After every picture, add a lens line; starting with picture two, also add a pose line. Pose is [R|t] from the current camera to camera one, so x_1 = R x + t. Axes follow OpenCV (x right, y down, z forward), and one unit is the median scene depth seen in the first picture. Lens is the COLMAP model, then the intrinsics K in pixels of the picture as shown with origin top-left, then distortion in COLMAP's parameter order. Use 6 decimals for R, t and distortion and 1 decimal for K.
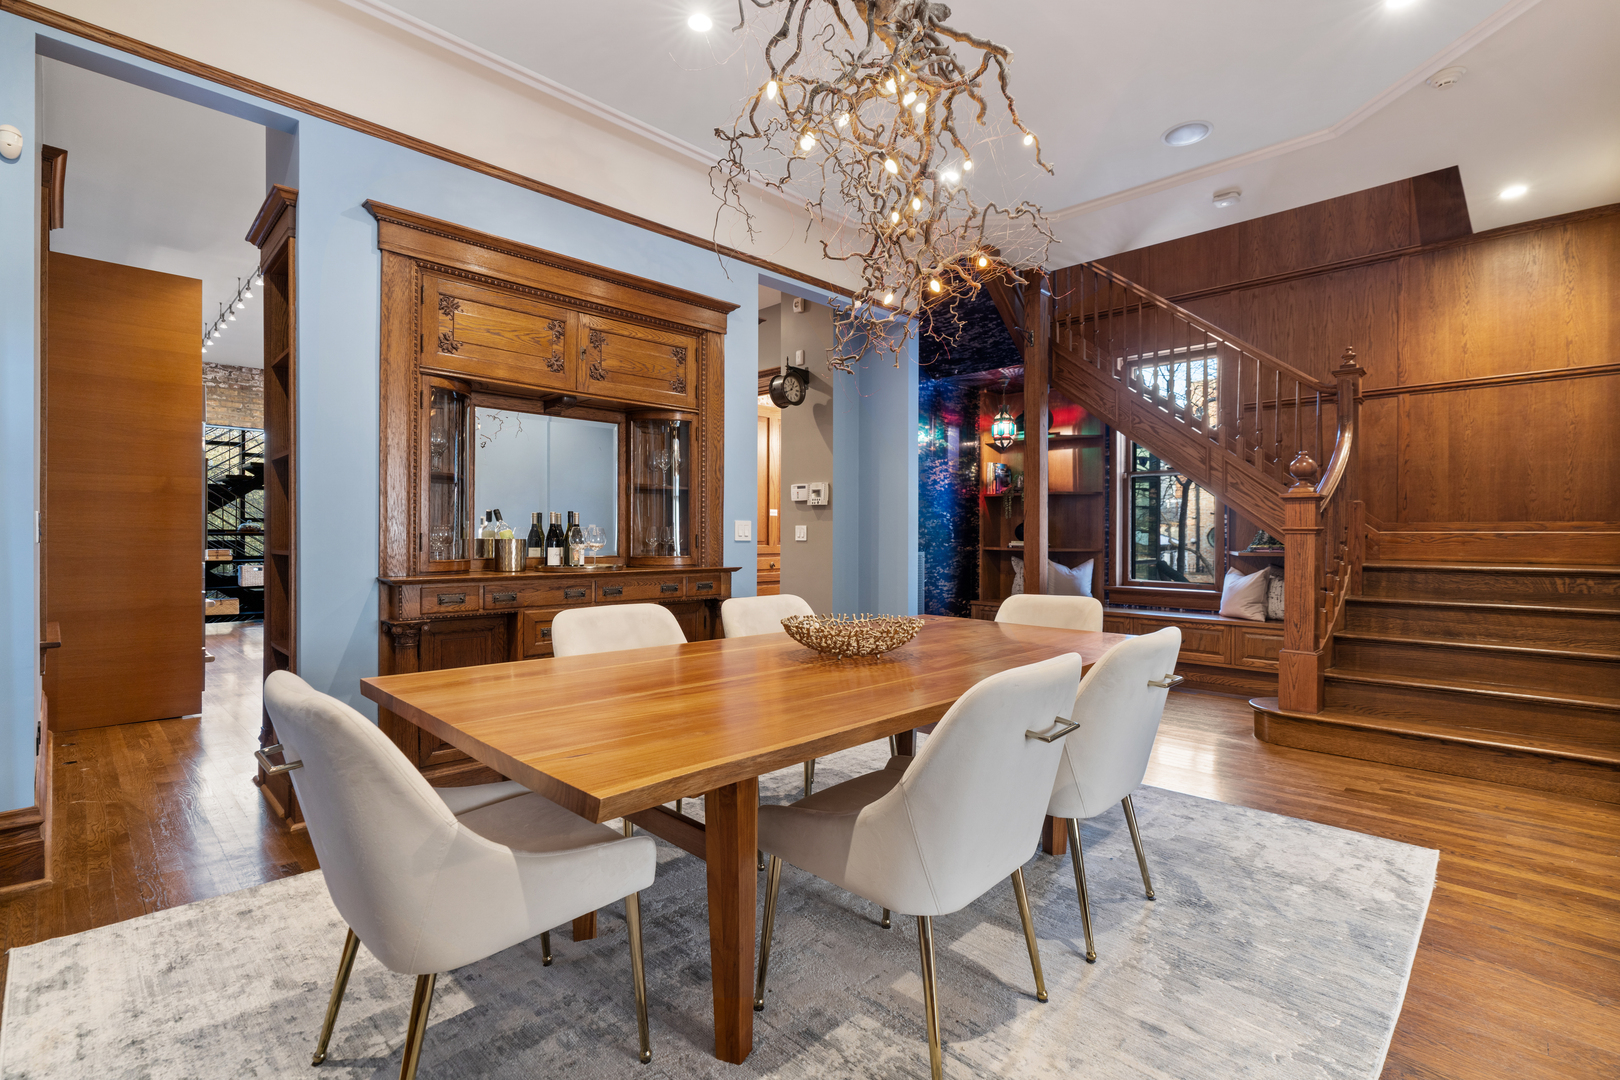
lens RADIAL K [[739.7, 0, 810.3], [0, 739.7, 530.9], [0, 0, 1]] dist [-0.000845, 0.000340]
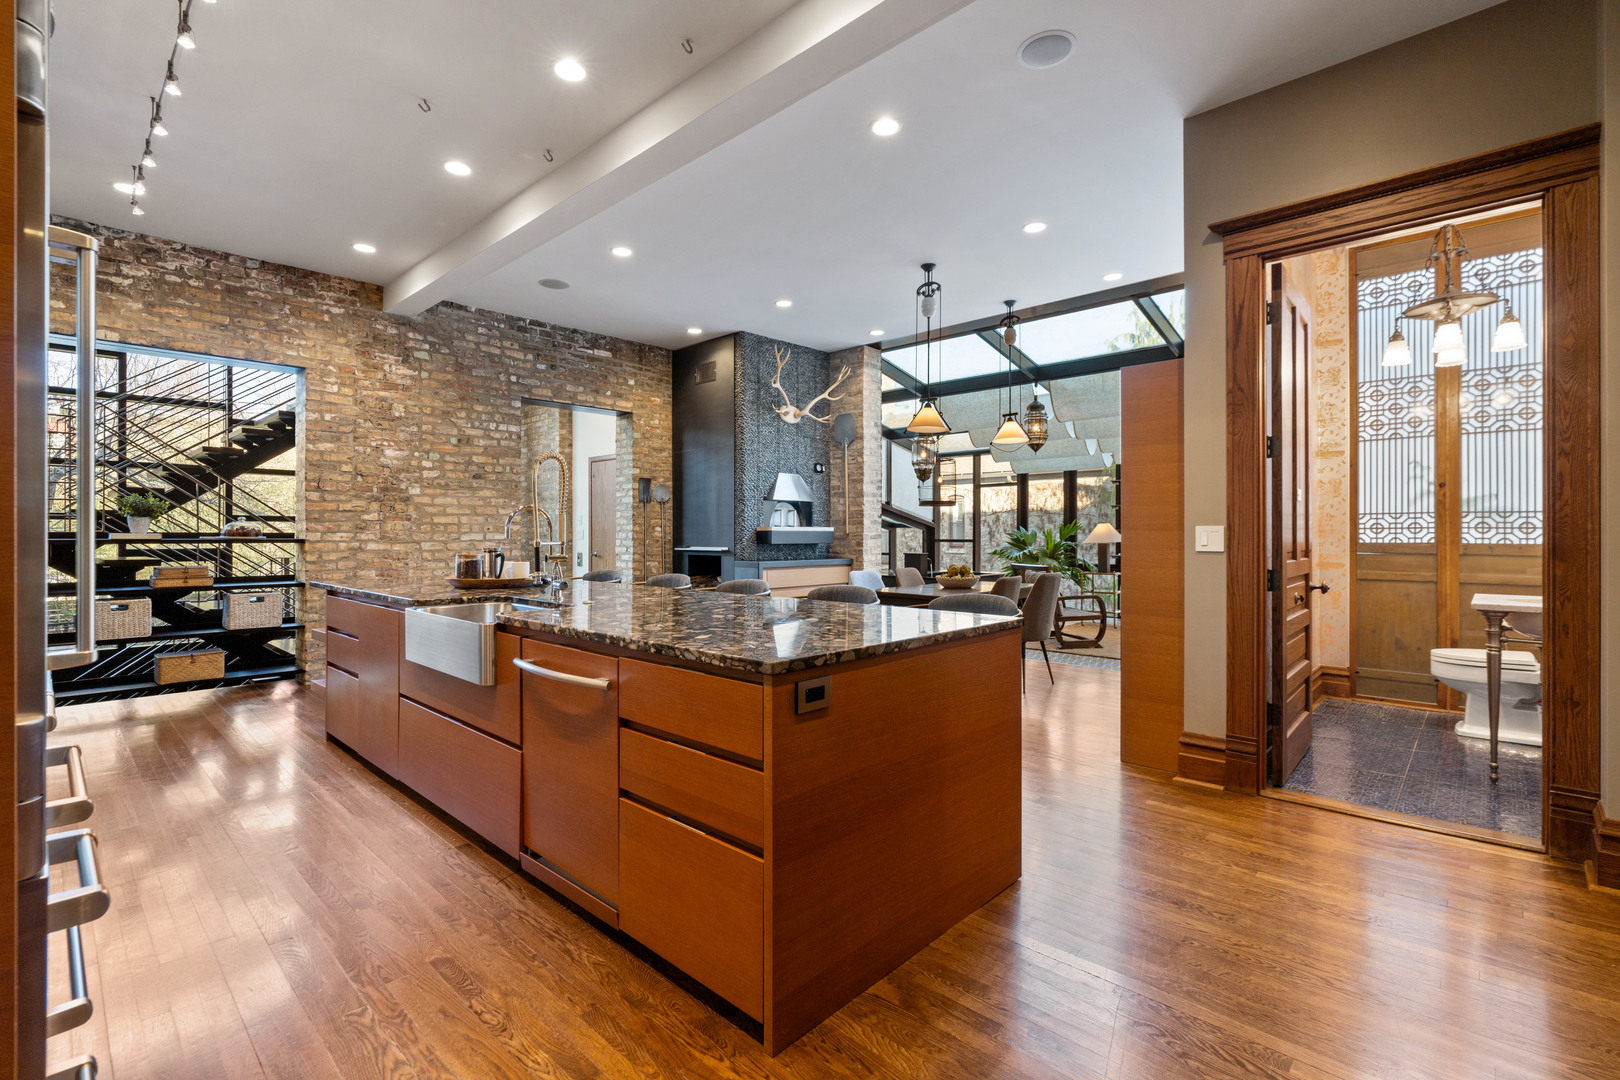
lens RADIAL K [[724.8, 0, 810.3], [0, 724.8, 533.6], [0, 0, 1]] dist [-0.000488, -0.000188]
pose [[0.999640, -0.002186, 0.026729, -0.325568], [0.002136, 0.999996, 0.001878, -0.001403], [-0.026733, -0.001821, 0.999641, 0.415791]]
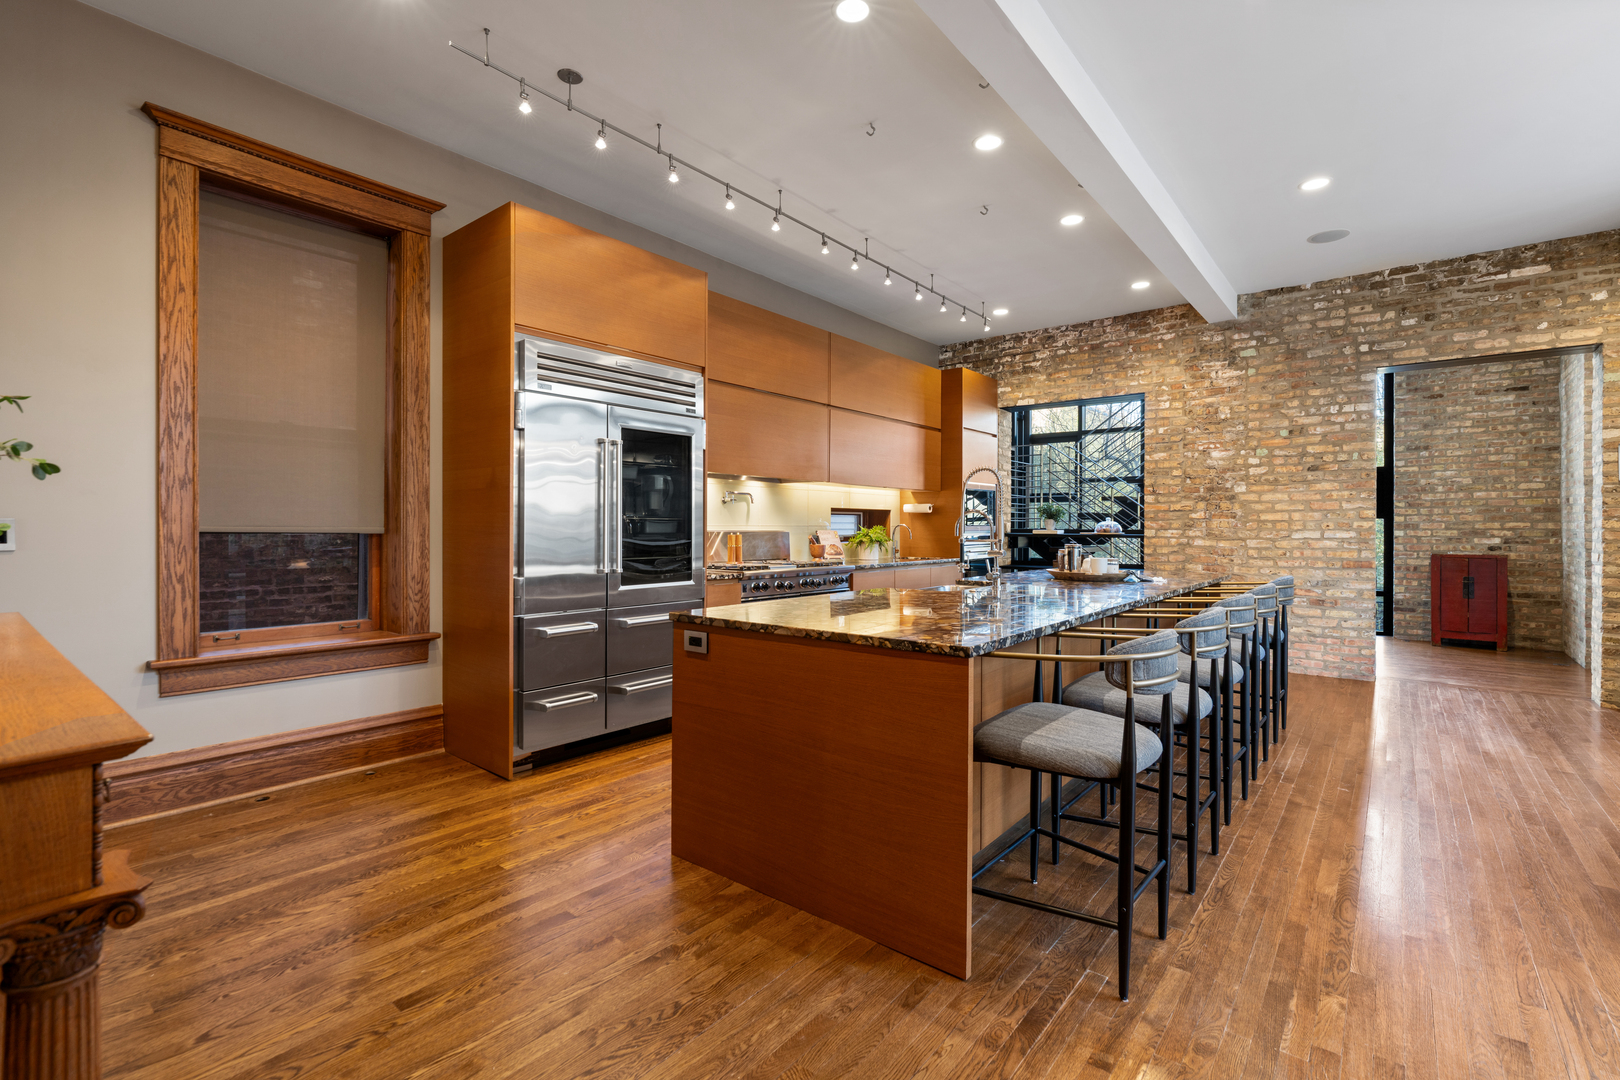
lens RADIAL K [[739.7, 0, 810.3], [0, 739.7, 530.9], [0, 0, 1]] dist [-0.000845, 0.000340]
pose [[0.105794, 0.003863, -0.994381, -0.024750], [0.000141, 0.999992, 0.003900, -0.003670], [0.994388, -0.000552, 0.105793, 0.620821]]
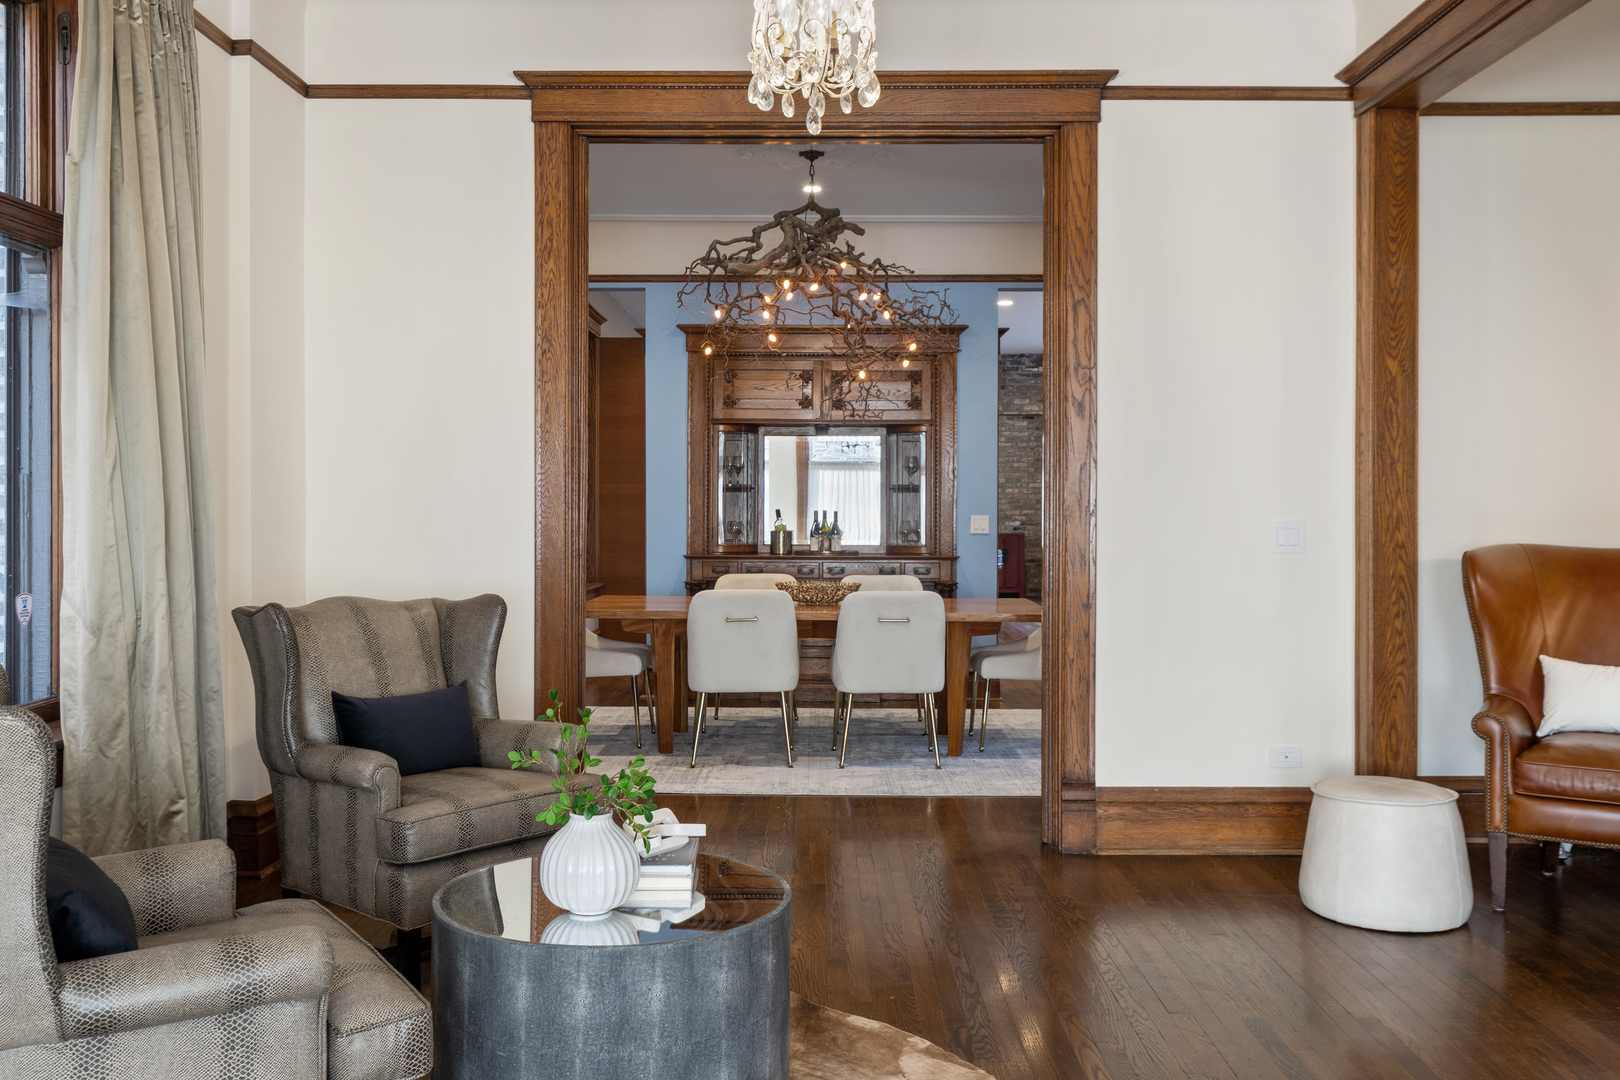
lens RADIAL K [[1390.1, 0, 815.8], [0, 1390.1, 515.4], [0, 0, 1]] dist [0.000891, -0.001521]
pose [[0.696636, 0.005327, -0.717405, 0.602440], [-0.002226, 0.999984, 0.005263, -0.012711], [0.717421, -0.002069, 0.696637, -0.307670]]
